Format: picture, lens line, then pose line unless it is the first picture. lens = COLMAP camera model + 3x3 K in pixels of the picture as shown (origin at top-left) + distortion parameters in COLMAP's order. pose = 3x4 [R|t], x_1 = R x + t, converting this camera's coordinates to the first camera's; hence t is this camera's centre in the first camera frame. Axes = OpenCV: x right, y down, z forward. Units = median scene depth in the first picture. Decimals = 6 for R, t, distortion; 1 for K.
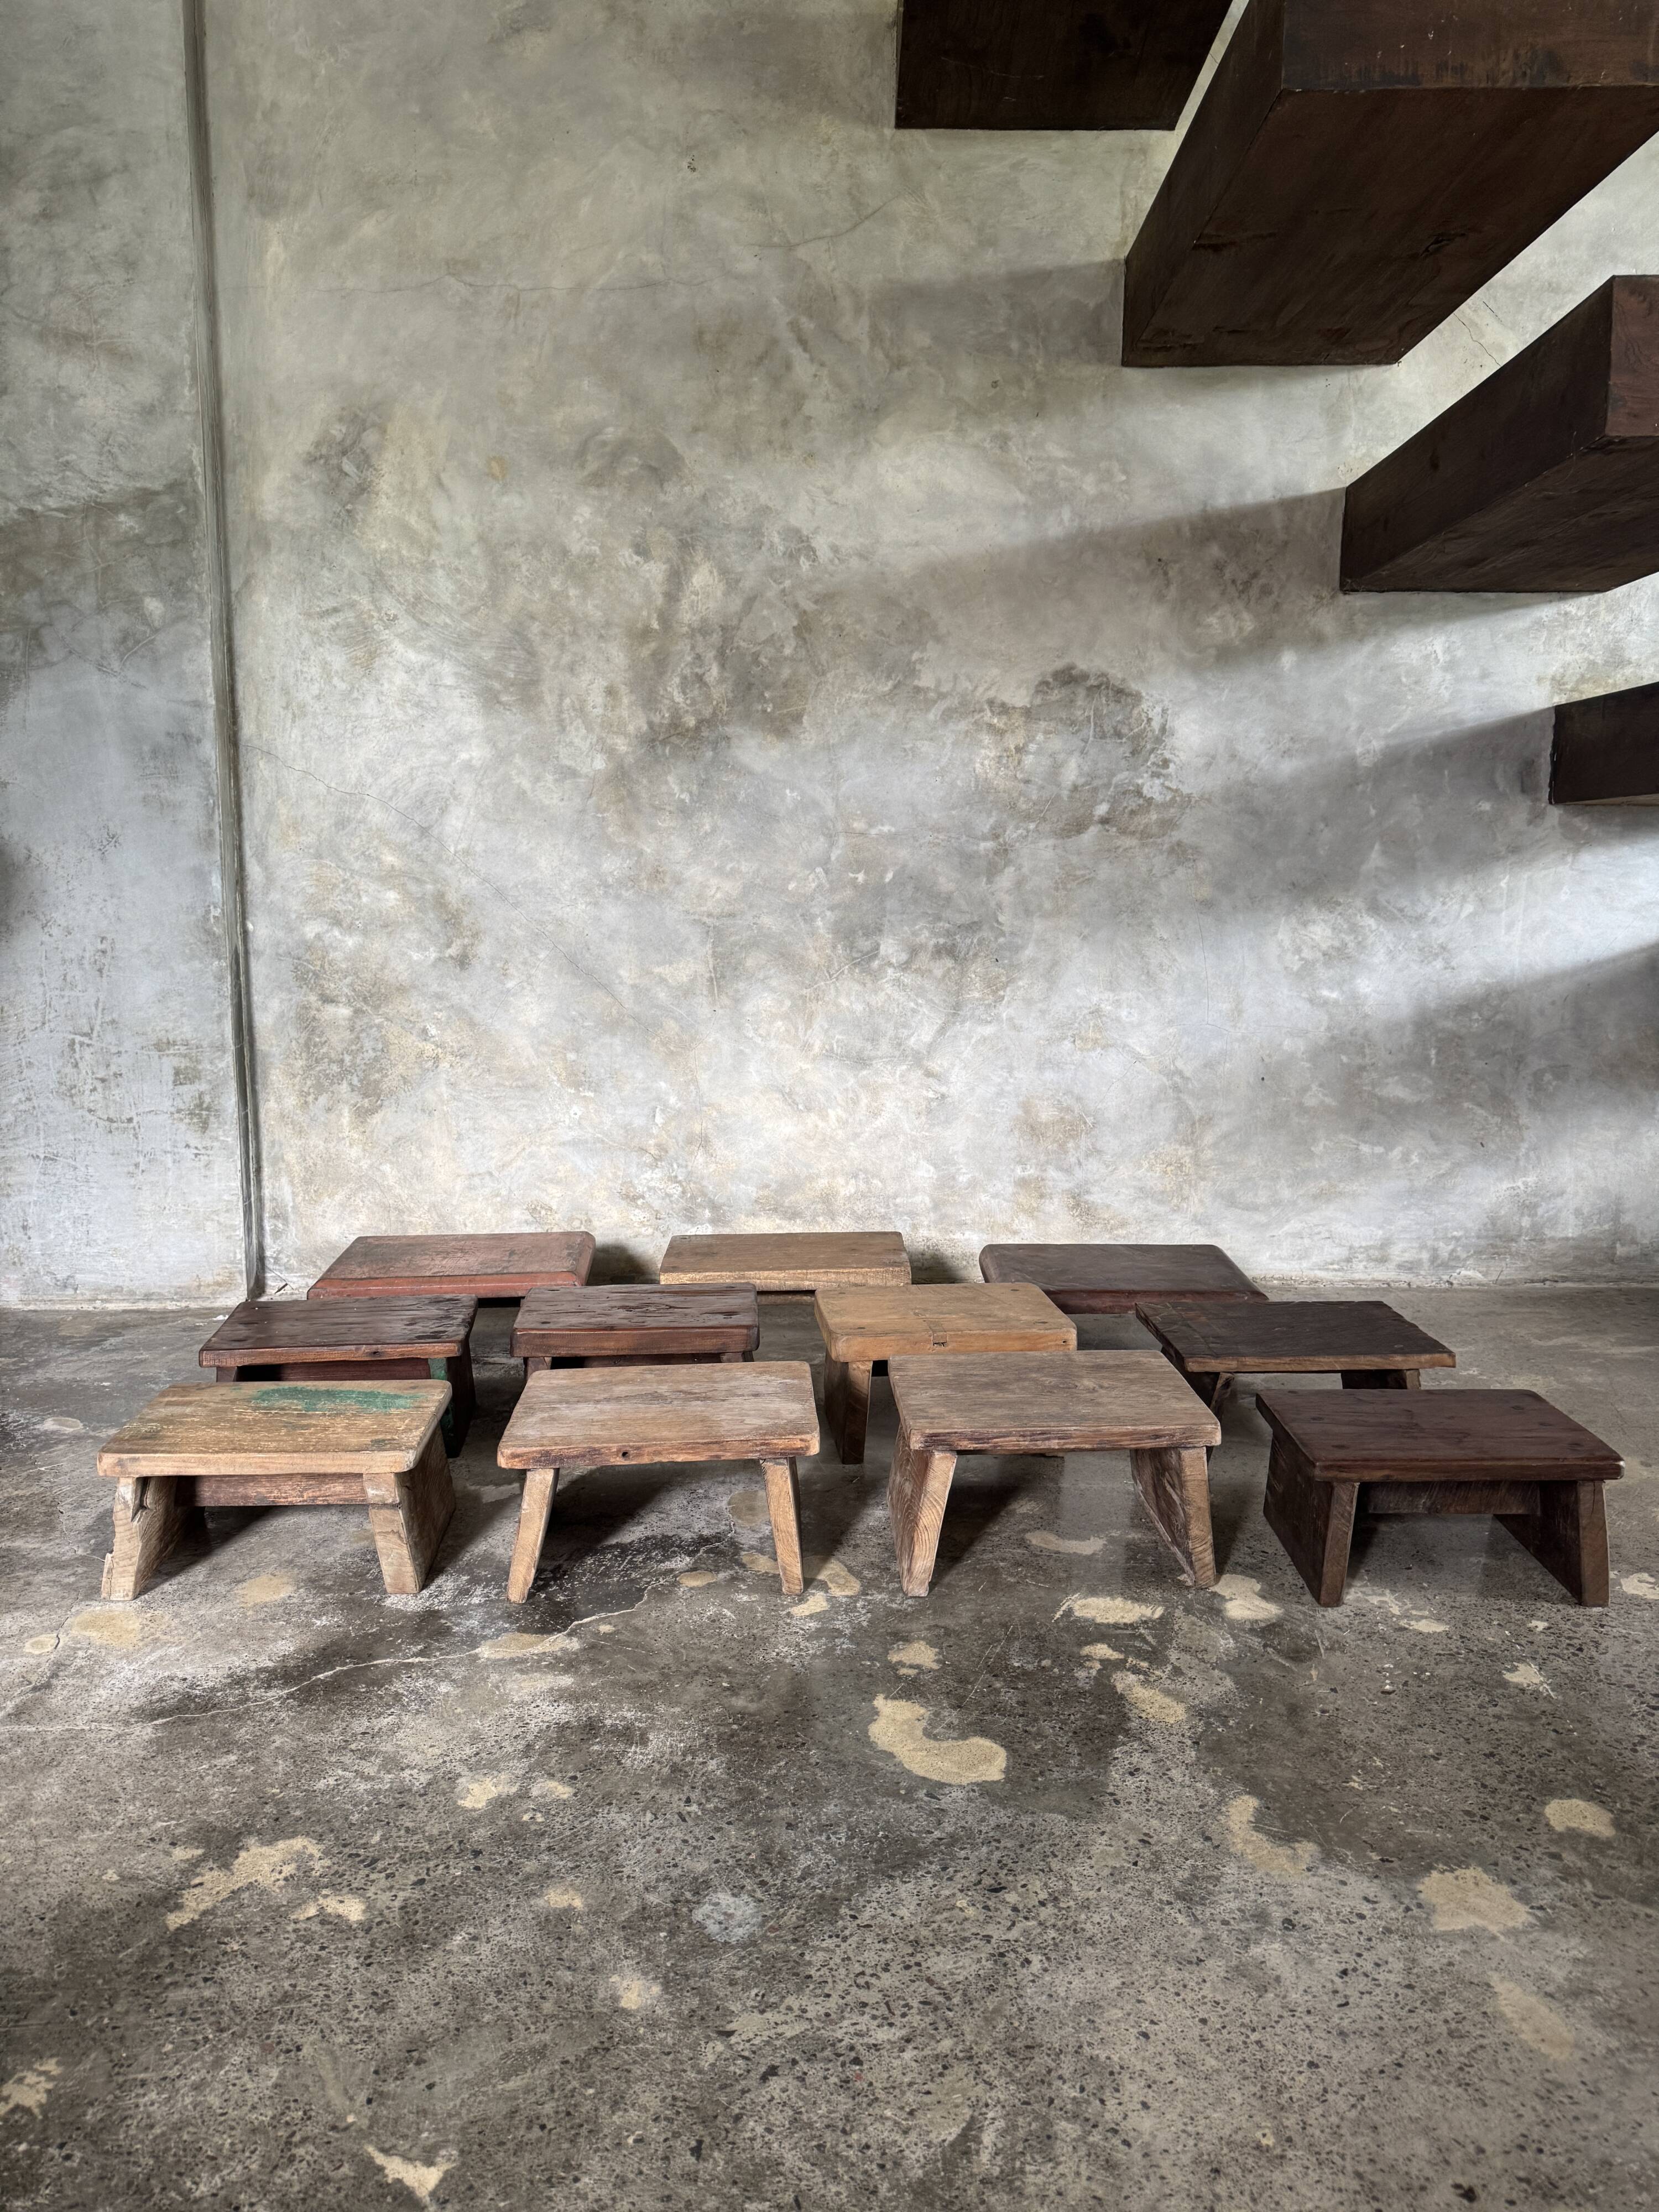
lens RADIAL K [[1533.9, 0, 844.2], [0, 1533.9, 1108.2], [0, 0, 1]] dist [0.128123, -0.175981]
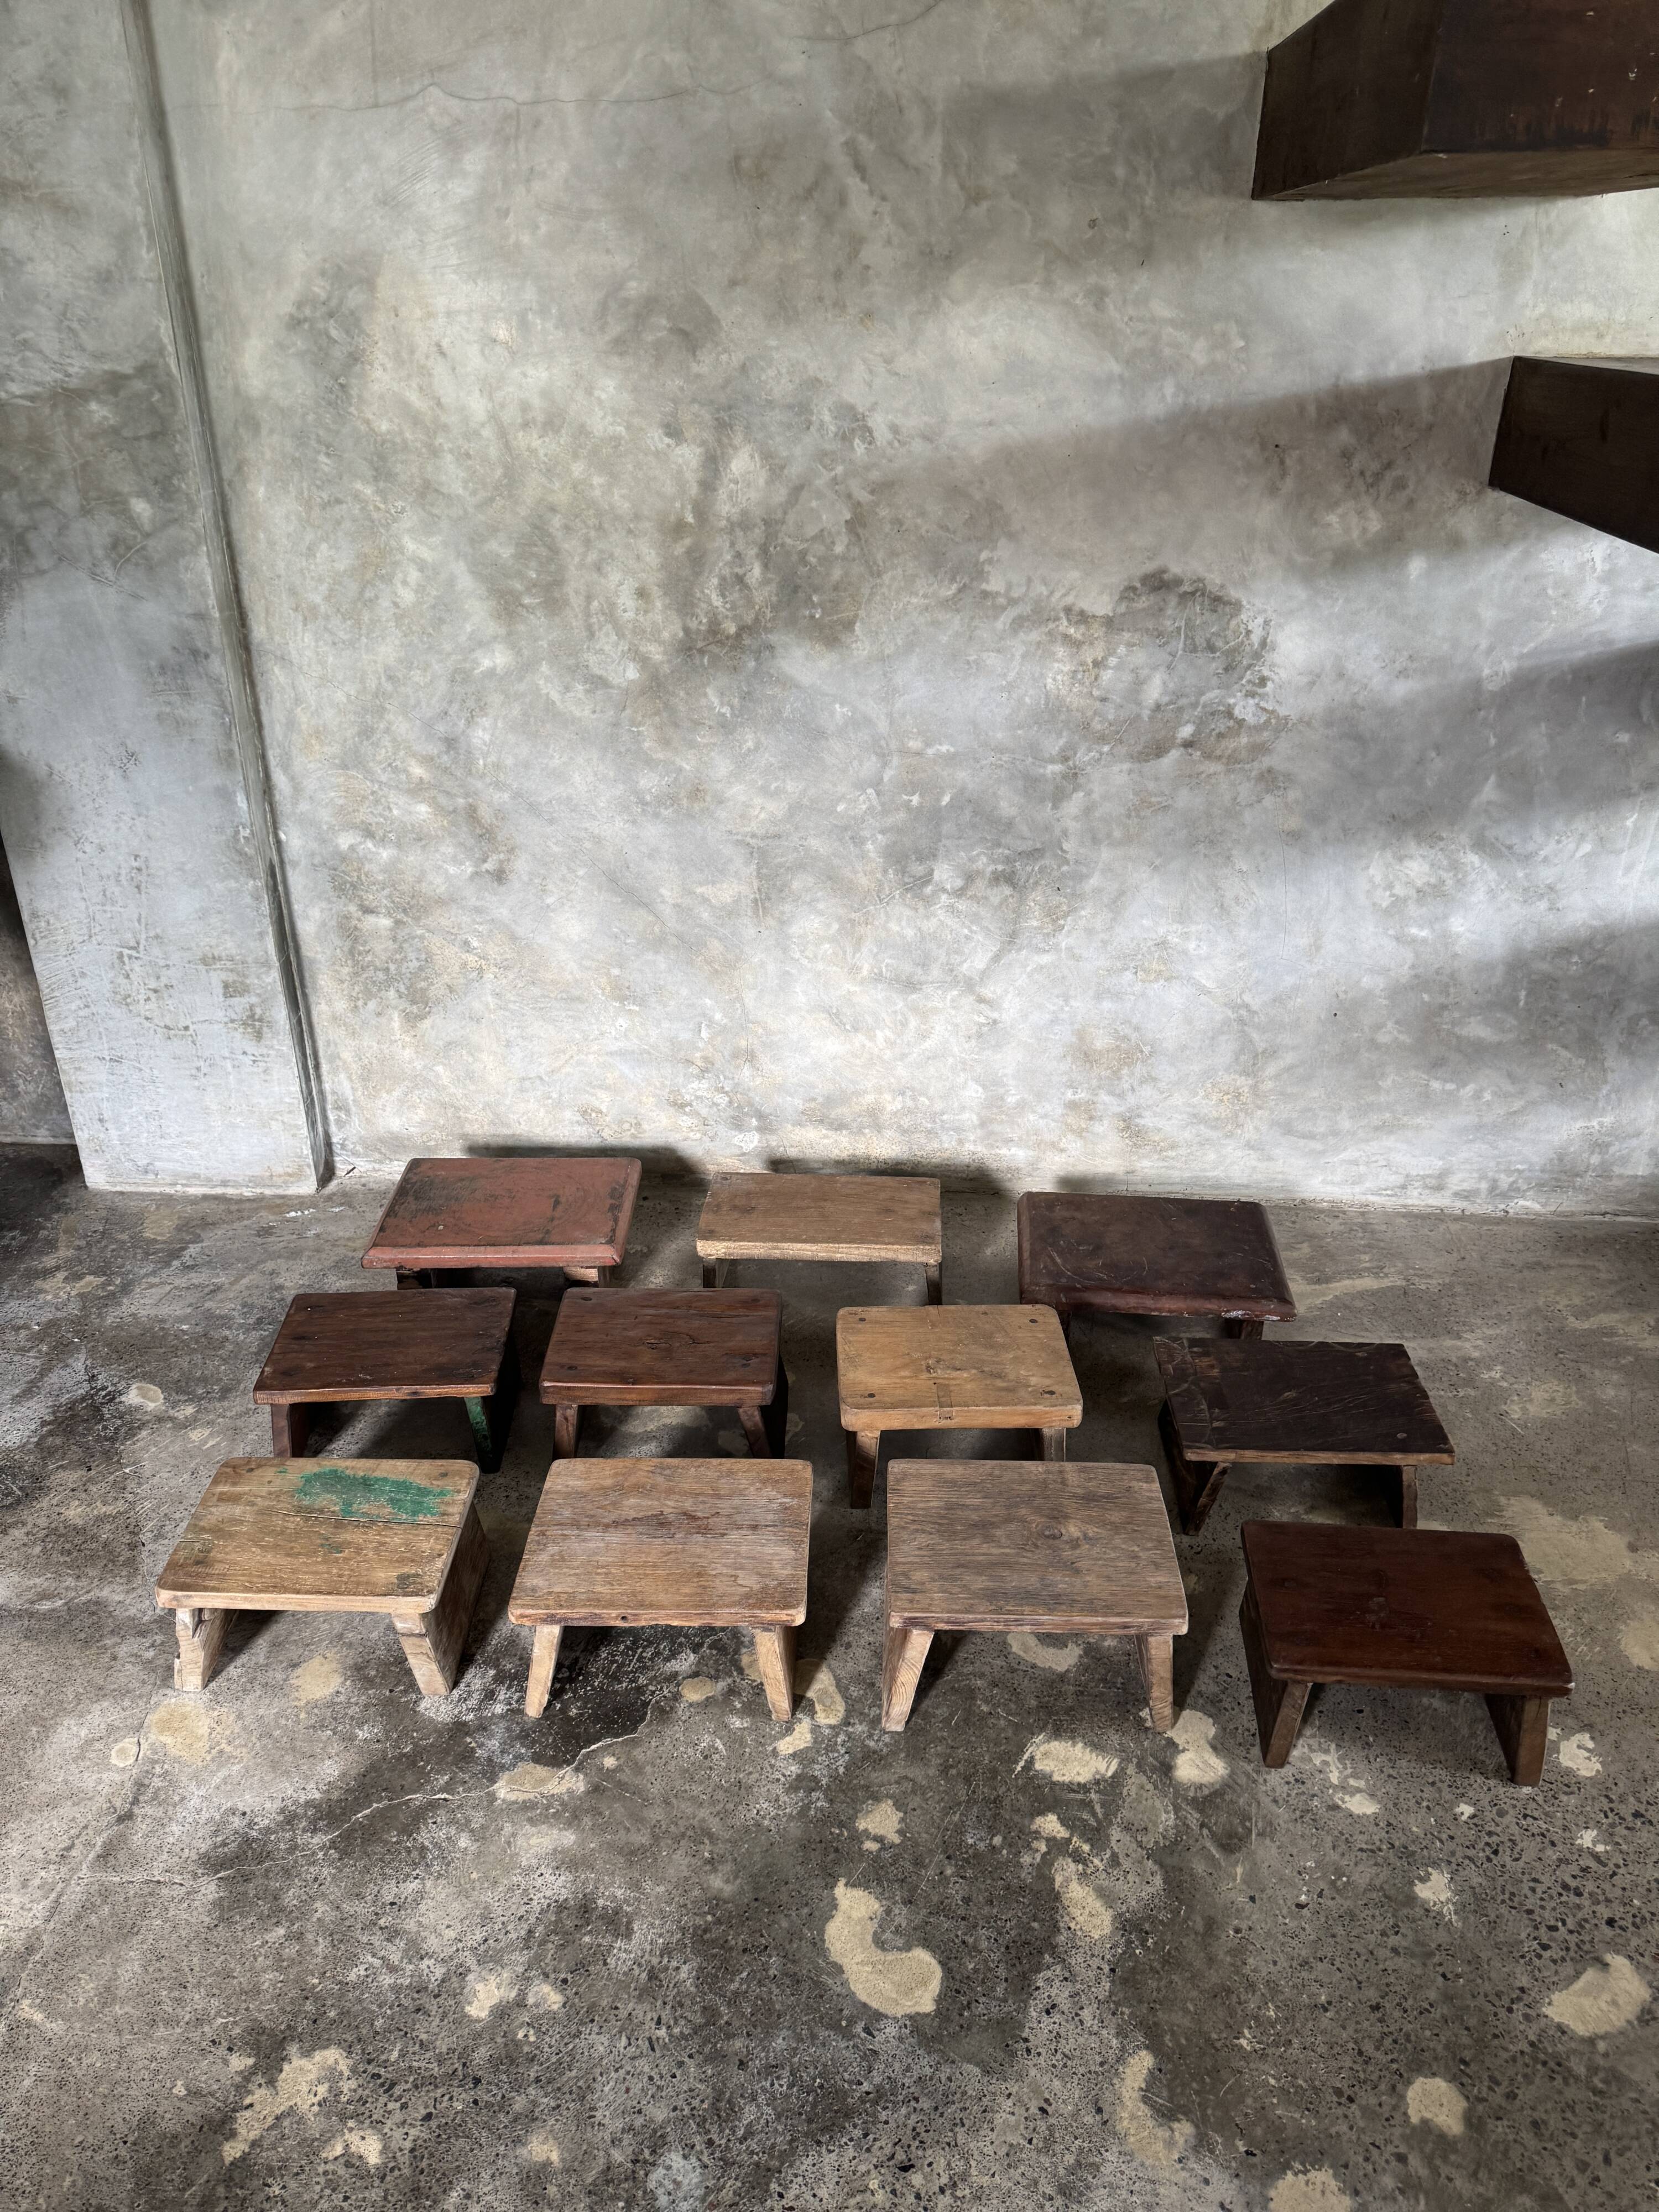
lens RADIAL K [[1546.1, 0, 851.5], [0, 1546.1, 1096.2], [0, 0, 1]] dist [0.103531, -0.118596]
pose [[0.996589, 0.042832, -0.070542, 0.047289], [-0.017947, 0.946793, 0.321341, -0.288675], [0.080552, -0.318979, 0.944332, 0.058808]]
